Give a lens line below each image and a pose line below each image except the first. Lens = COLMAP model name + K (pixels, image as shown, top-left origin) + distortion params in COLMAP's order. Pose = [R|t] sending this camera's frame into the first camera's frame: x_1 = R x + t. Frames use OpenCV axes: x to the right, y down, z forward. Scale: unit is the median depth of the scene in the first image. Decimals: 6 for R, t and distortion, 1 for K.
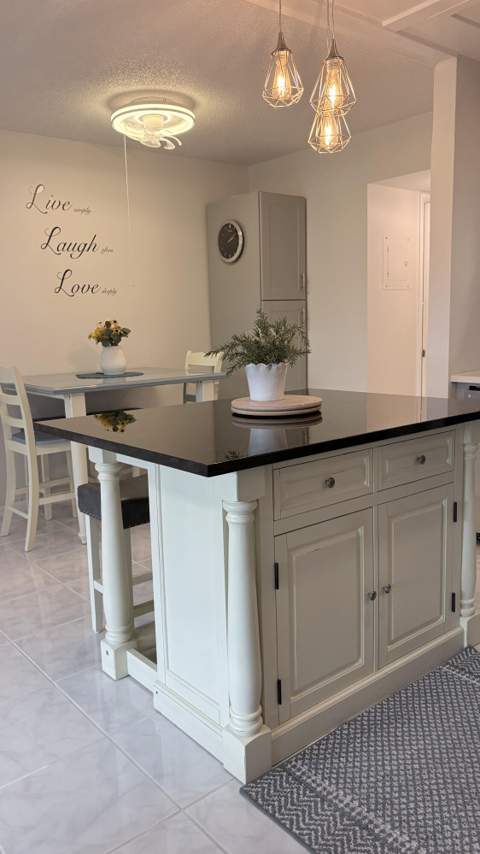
lens RADIAL K [[656.9, 0, 237.5], [0, 656.9, 426.5], [0, 0, 1]] dist [0.052689, -0.040948]
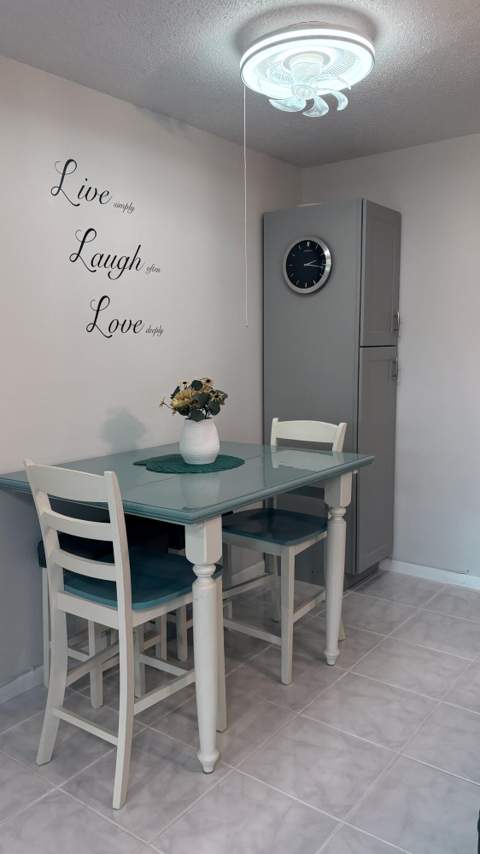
lens RADIAL K [[656.9, 0, 241.0], [0, 656.9, 432.9], [0, 0, 1]] dist [0.052689, -0.040948]
pose [[0.969626, -0.014235, 0.244176, -0.286796], [0.023216, 0.999154, -0.033943, -0.080419], [-0.243487, 0.038581, 0.969137, 0.354355]]
